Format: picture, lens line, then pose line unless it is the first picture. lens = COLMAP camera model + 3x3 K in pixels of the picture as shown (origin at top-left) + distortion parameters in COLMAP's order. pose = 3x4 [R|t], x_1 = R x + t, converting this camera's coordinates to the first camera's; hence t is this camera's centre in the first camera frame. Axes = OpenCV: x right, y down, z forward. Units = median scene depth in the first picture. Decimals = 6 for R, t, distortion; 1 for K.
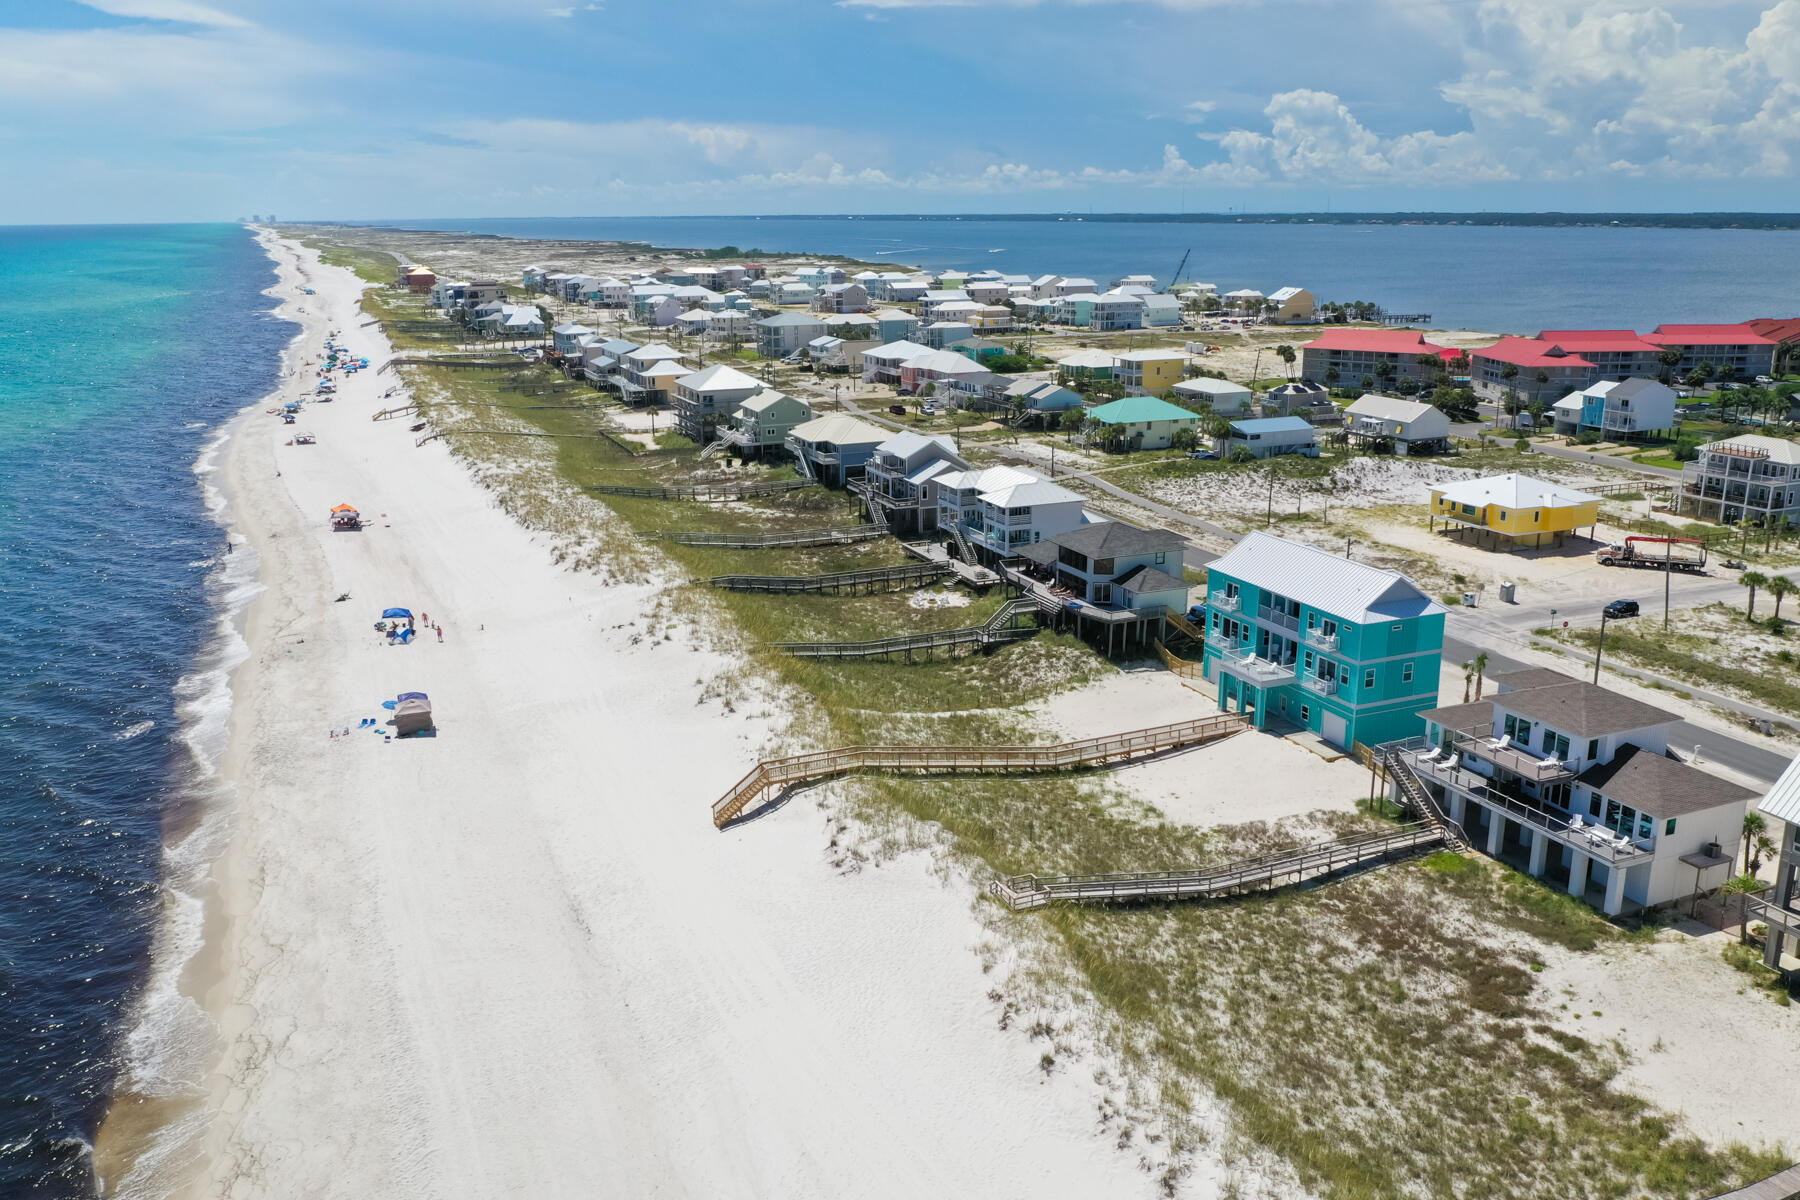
lens RADIAL K [[1446.5, 0, 911.7], [0, 1446.5, 594.2], [0, 0, 1]] dist [-0.010113, 0.003838]
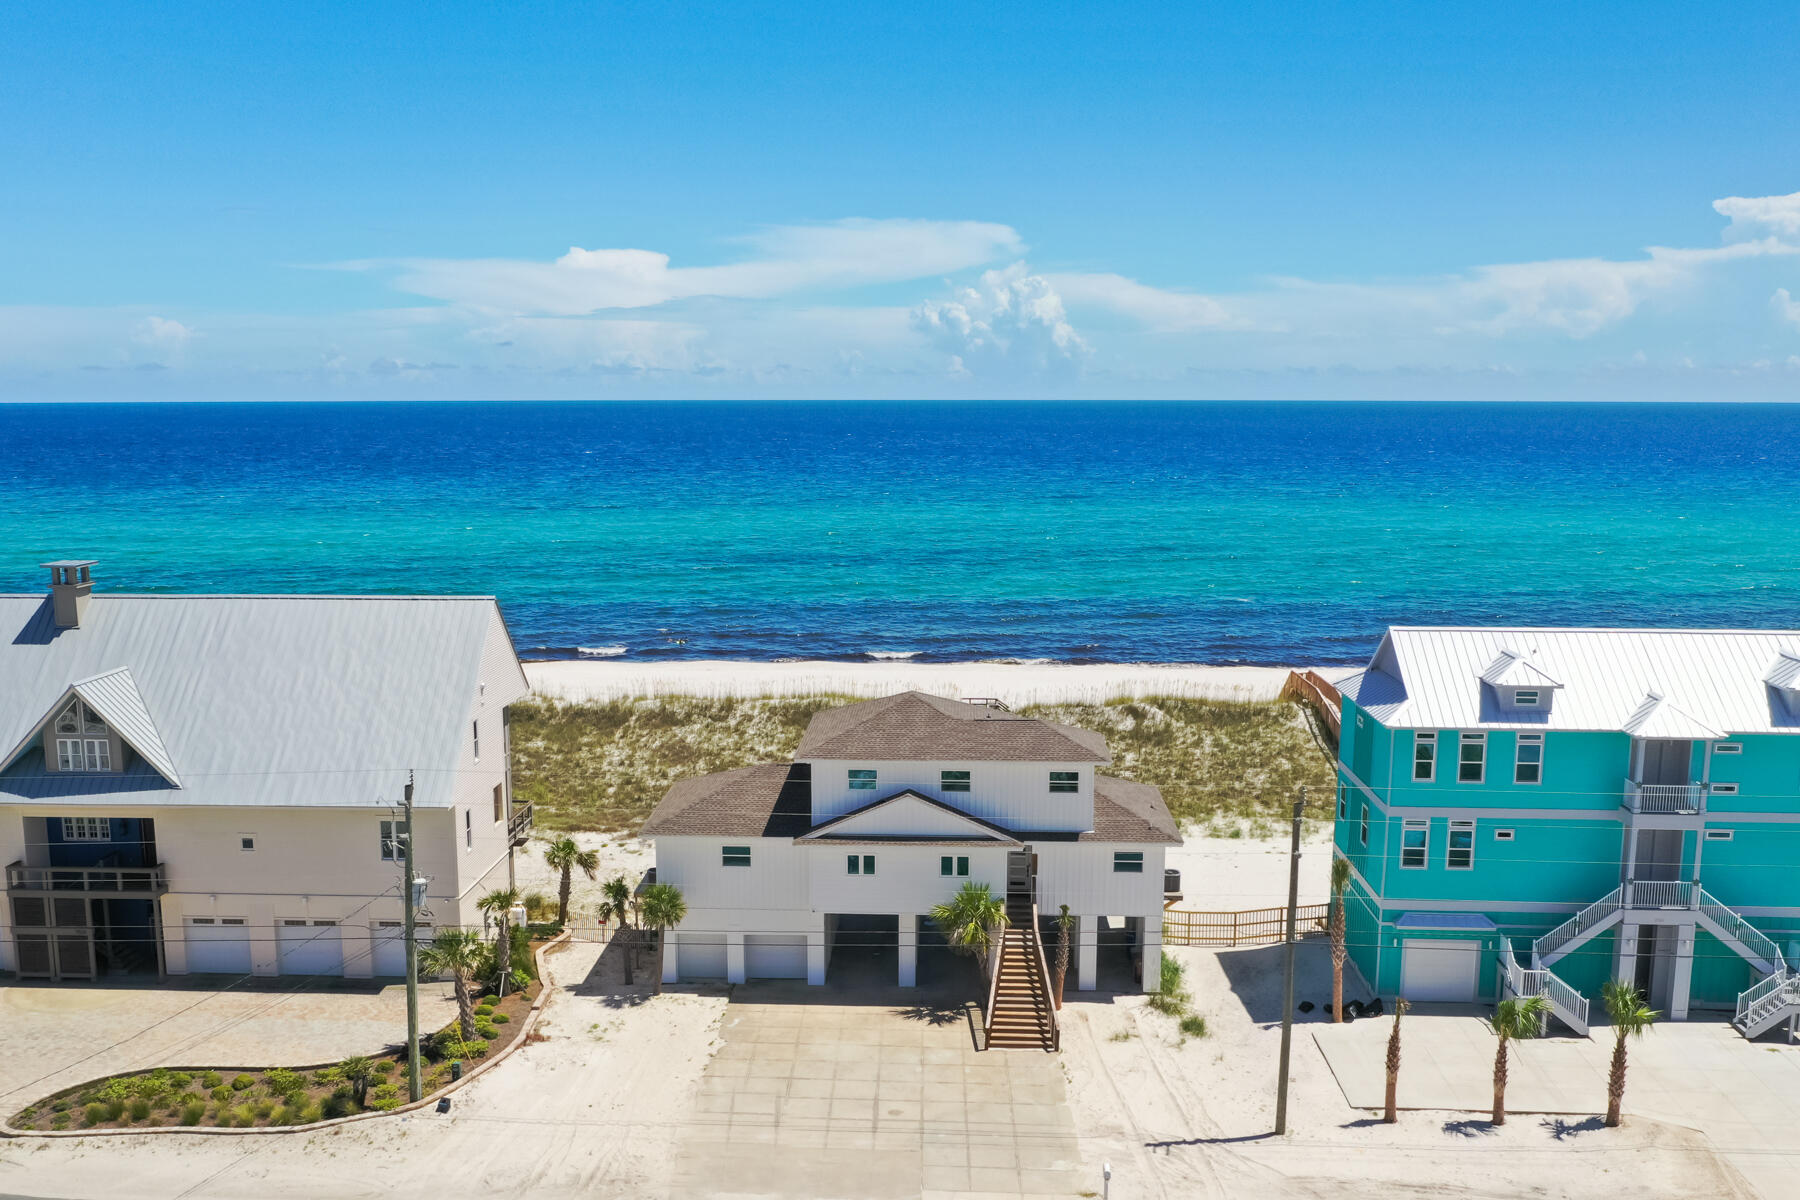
lens RADIAL K [[1642.3, 0, 877.5], [0, 1642.3, 697.0], [0, 0, 1]] dist [0.001802, -0.002592]
pose [[-0.454954, 0.165641, -0.874974, 0.633349], [-0.228816, 0.927816, 0.294620, -0.080646], [0.860616, 0.334247, -0.384212, 0.738534]]
